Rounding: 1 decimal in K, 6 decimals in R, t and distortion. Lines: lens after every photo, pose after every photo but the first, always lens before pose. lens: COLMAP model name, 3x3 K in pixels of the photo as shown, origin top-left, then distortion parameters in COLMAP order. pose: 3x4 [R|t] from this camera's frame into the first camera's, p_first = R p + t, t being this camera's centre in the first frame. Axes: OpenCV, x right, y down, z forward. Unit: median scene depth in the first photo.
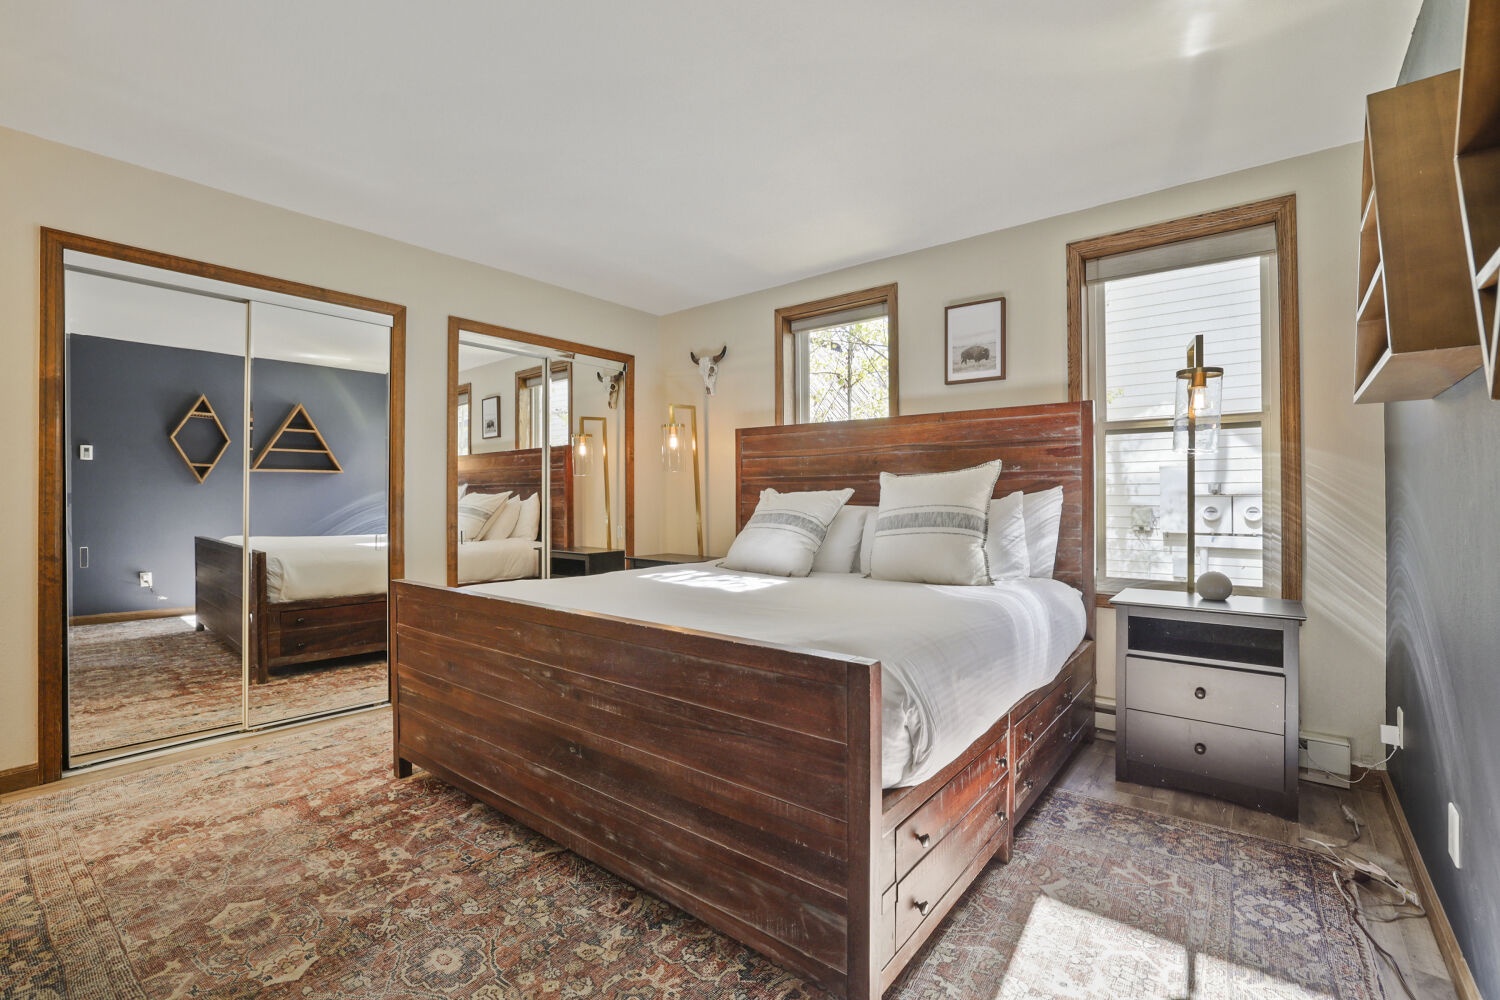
lens RADIAL K [[655.4, 0, 745.9], [0, 655.4, 502.2], [0, 0, 1]] dist [-0.019810, 0.000775]
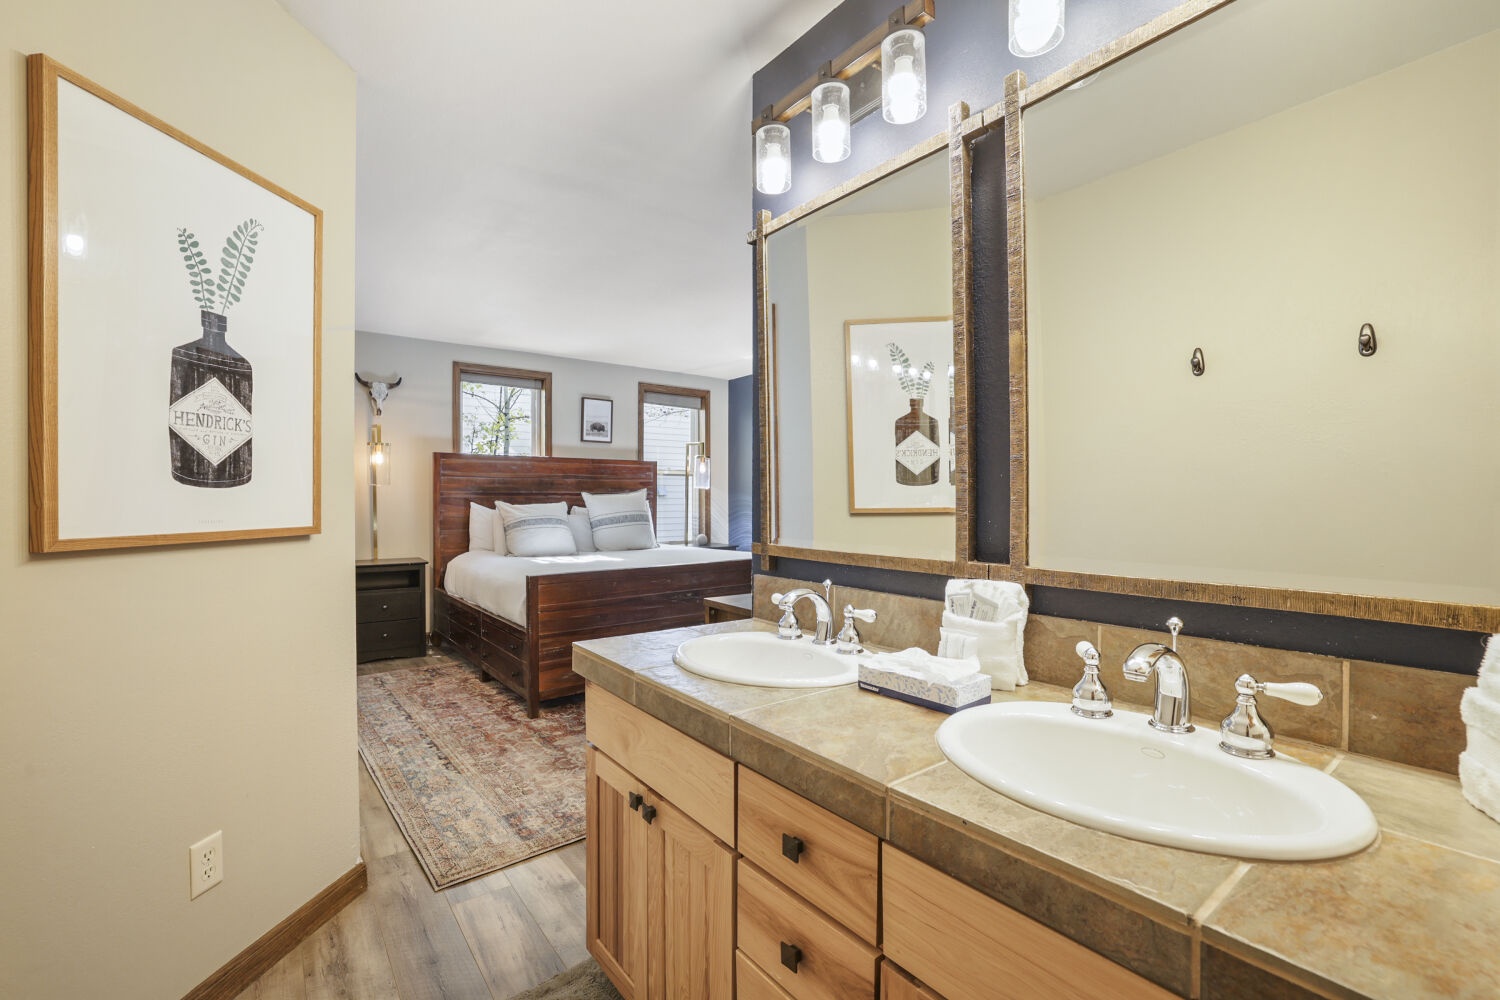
lens RADIAL K [[655.4, 0, 746.5], [0, 655.4, 494.5], [0, 0, 1]] dist [-0.019810, 0.000775]
pose [[0.219642, -0.003282, 0.975575, -1.444336], [0.002302, 0.999993, 0.002846, -0.045621], [-0.975578, 0.001621, 0.219648, 0.205223]]
